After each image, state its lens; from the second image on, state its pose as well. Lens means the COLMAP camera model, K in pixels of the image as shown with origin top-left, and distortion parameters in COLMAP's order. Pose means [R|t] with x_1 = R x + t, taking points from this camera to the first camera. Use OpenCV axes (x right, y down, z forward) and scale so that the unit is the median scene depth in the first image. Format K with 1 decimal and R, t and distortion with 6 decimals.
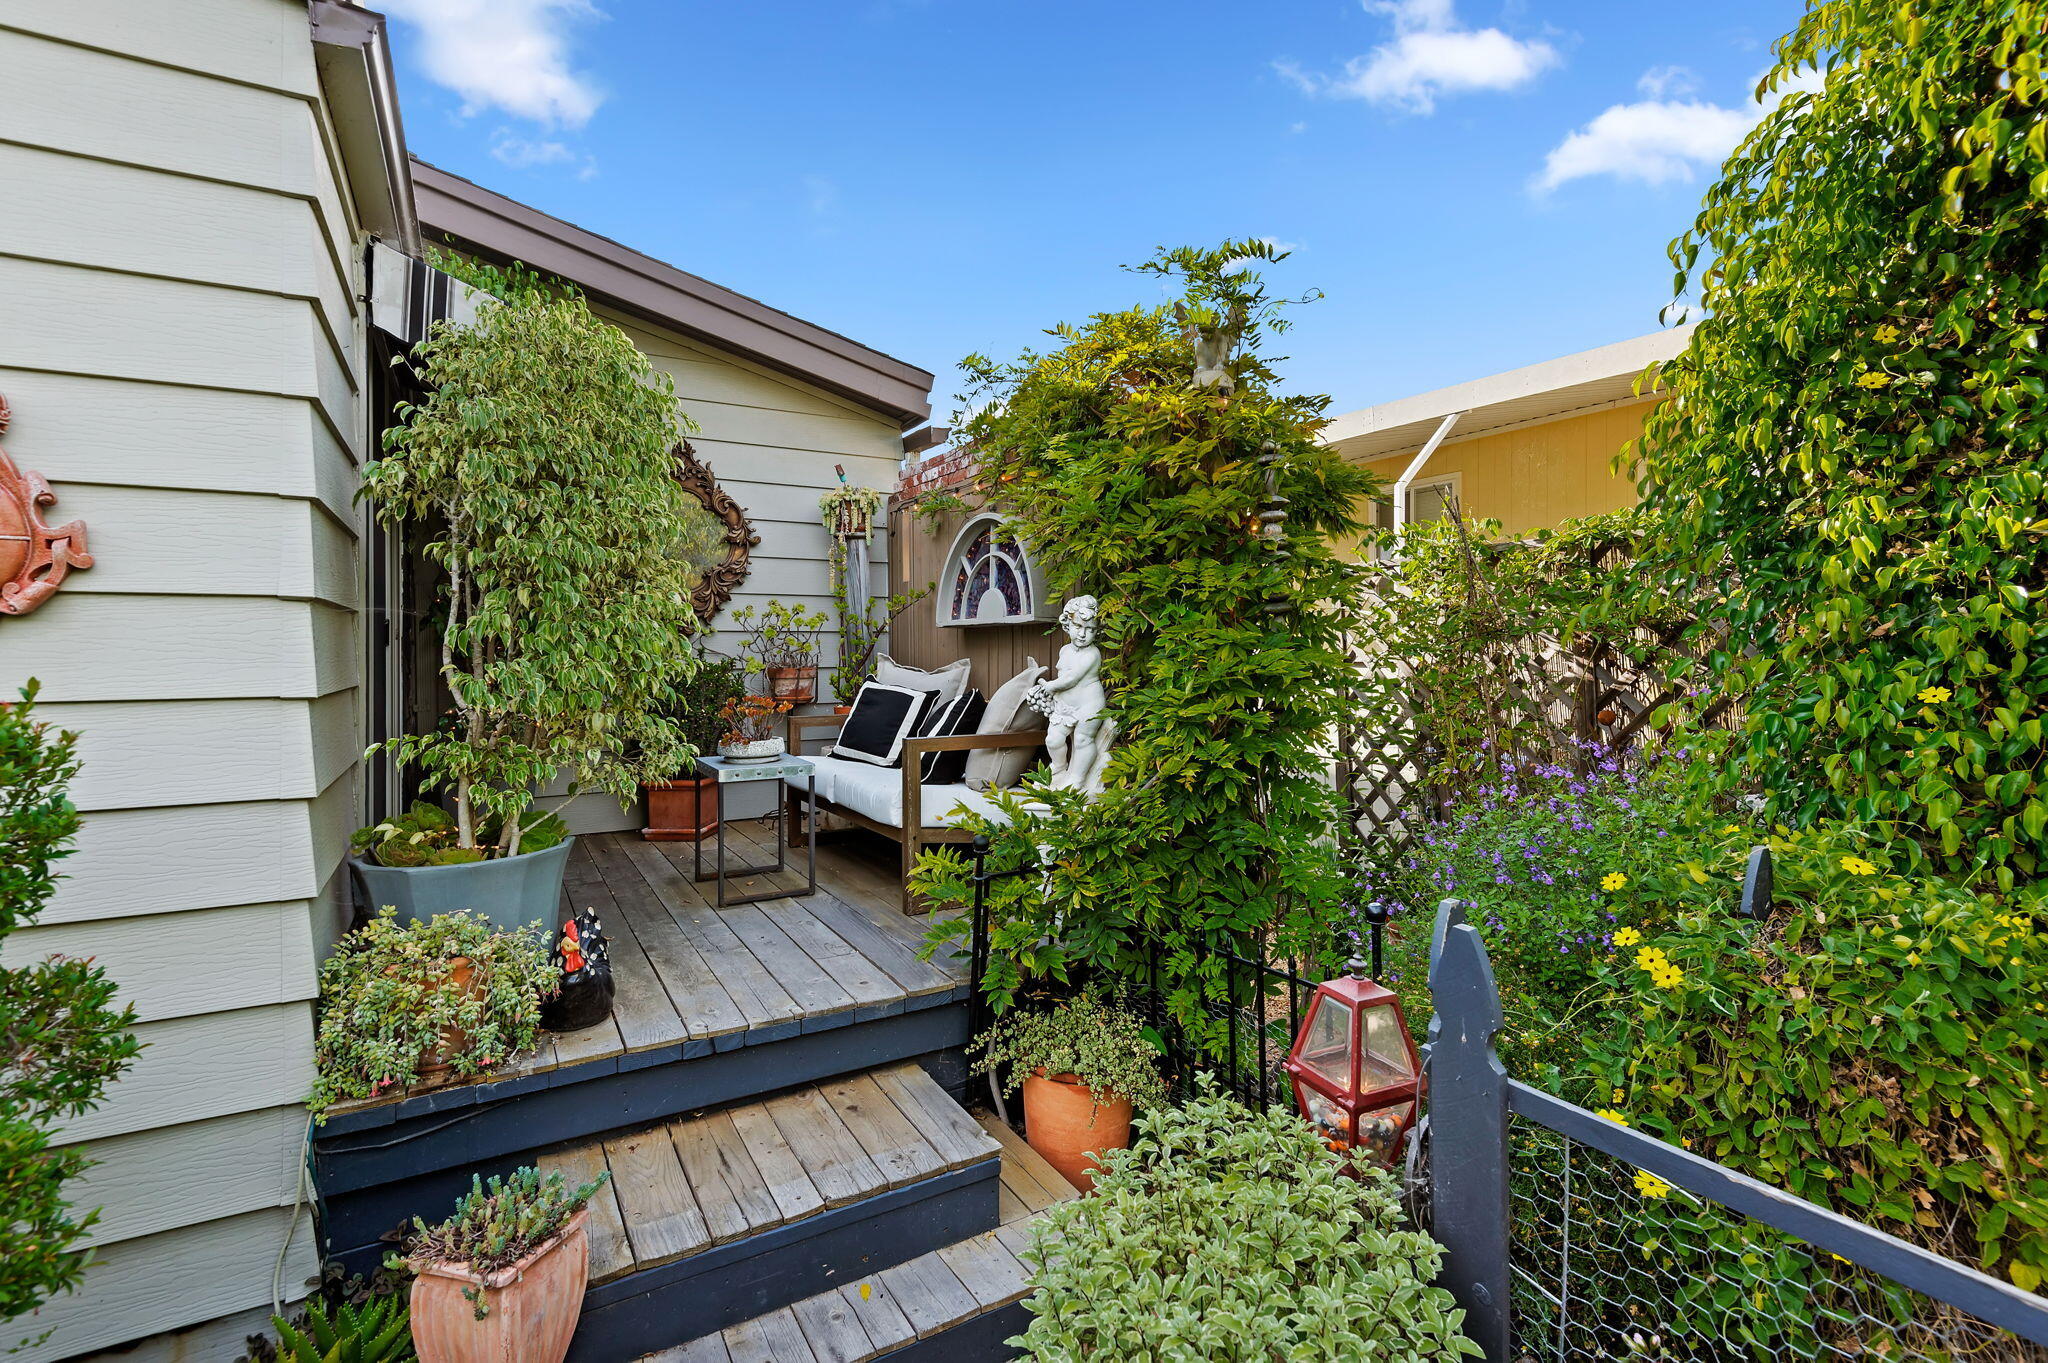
lens RADIAL K [[939.3, 0, 1028.5], [0, 939.3, 671.8], [0, 0, 1]] dist [0.003983, -0.000068]
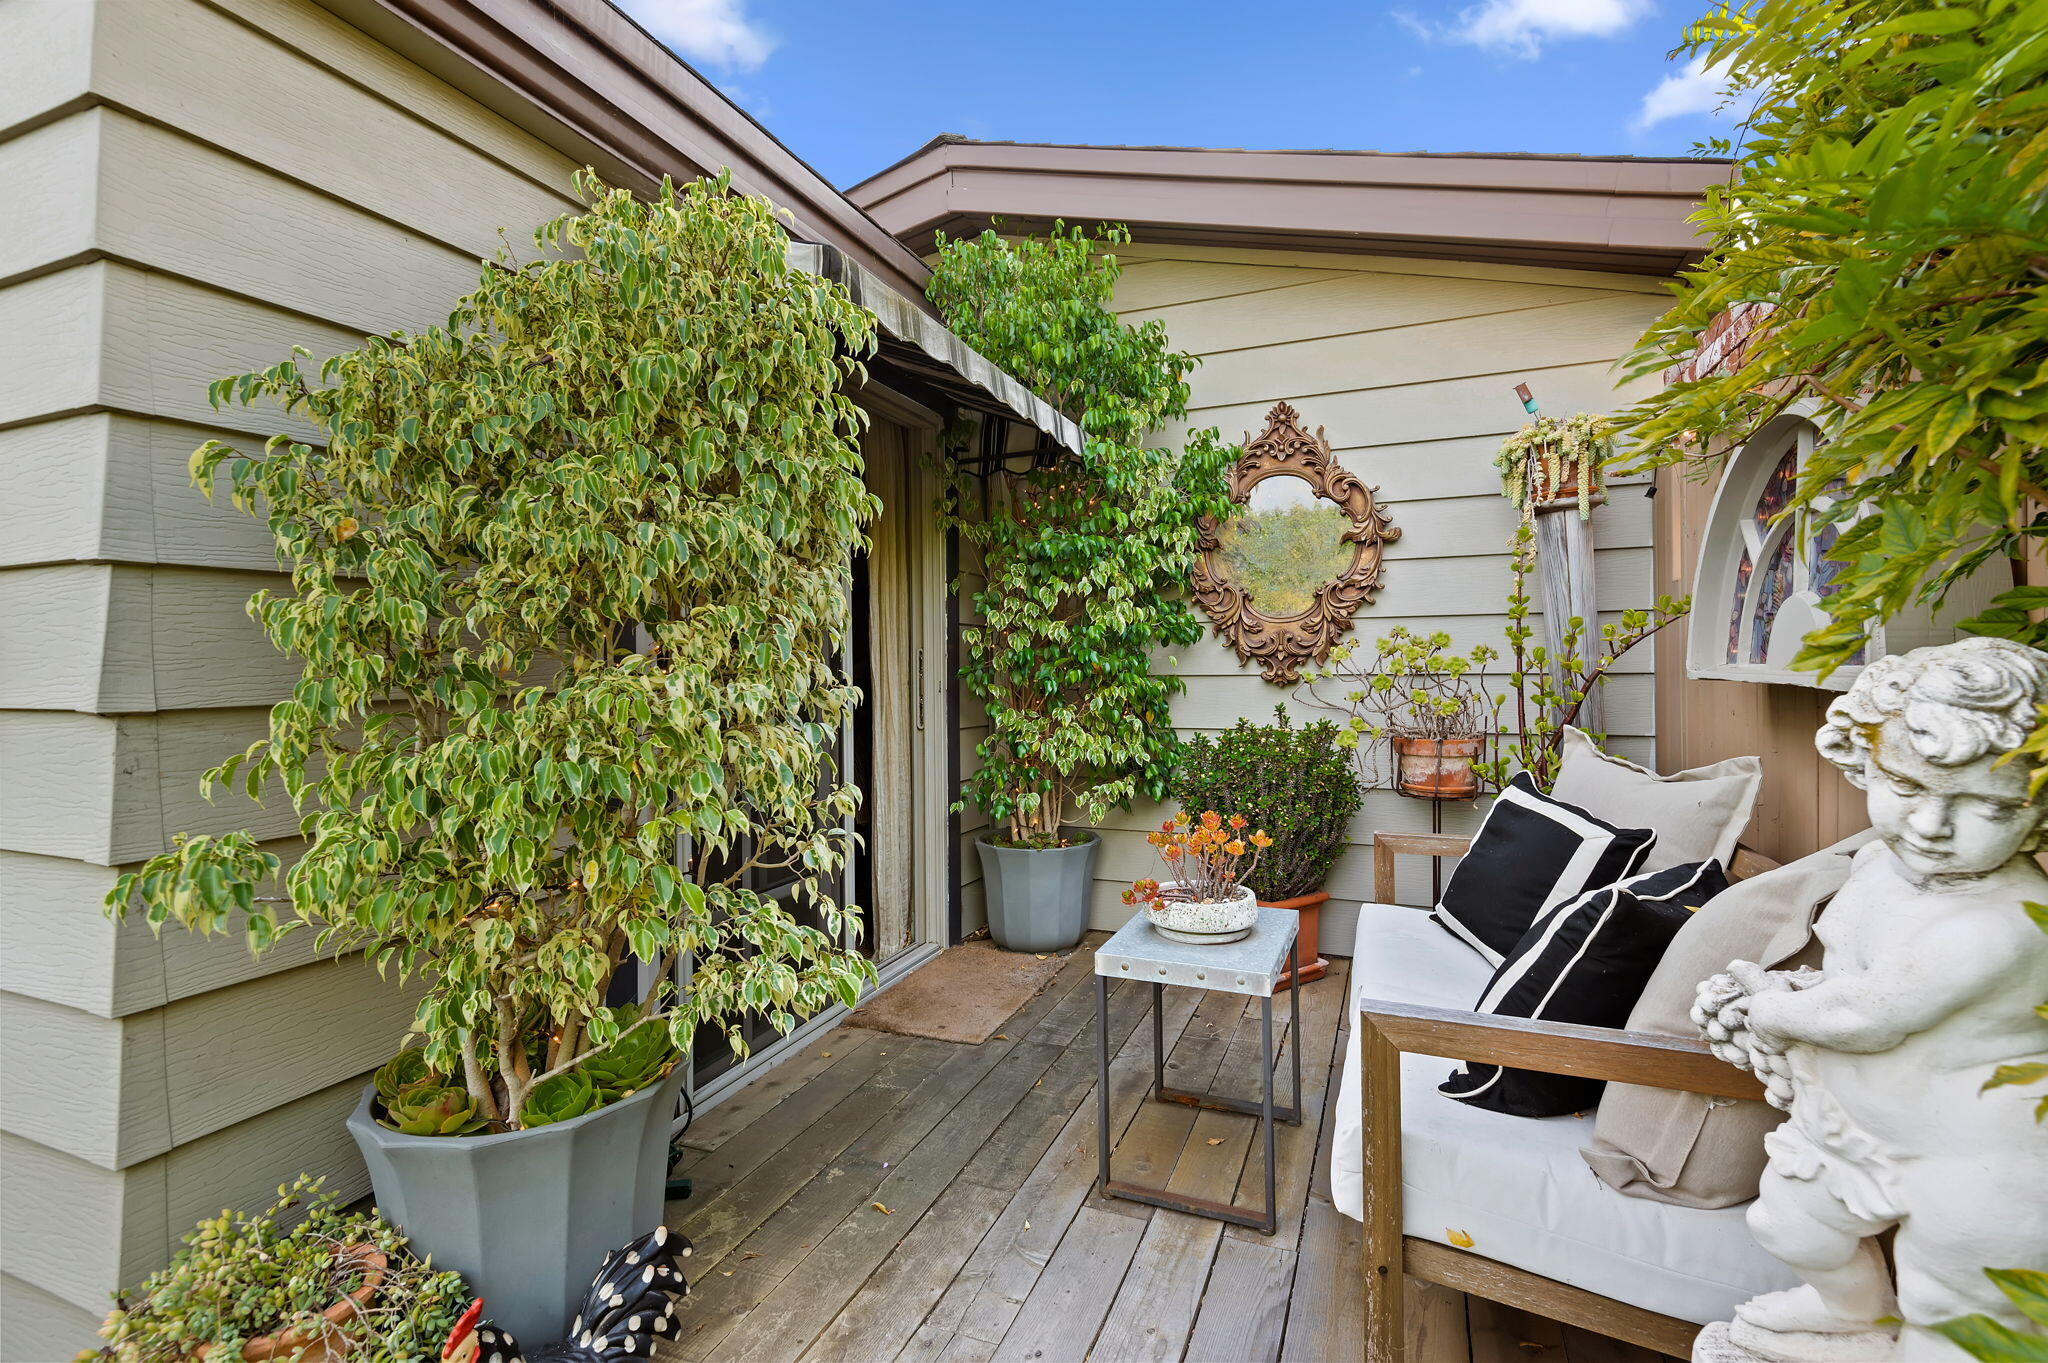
lens RADIAL K [[939.3, 0, 1027.8], [0, 939.3, 677.0], [0, 0, 1]] dist [0.003983, -0.000068]
pose [[0.624782, 0.004880, -0.780784, 0.055577], [-0.006799, 0.999977, 0.000809, -0.041930], [0.780769, 0.004803, 0.624801, 0.411830]]
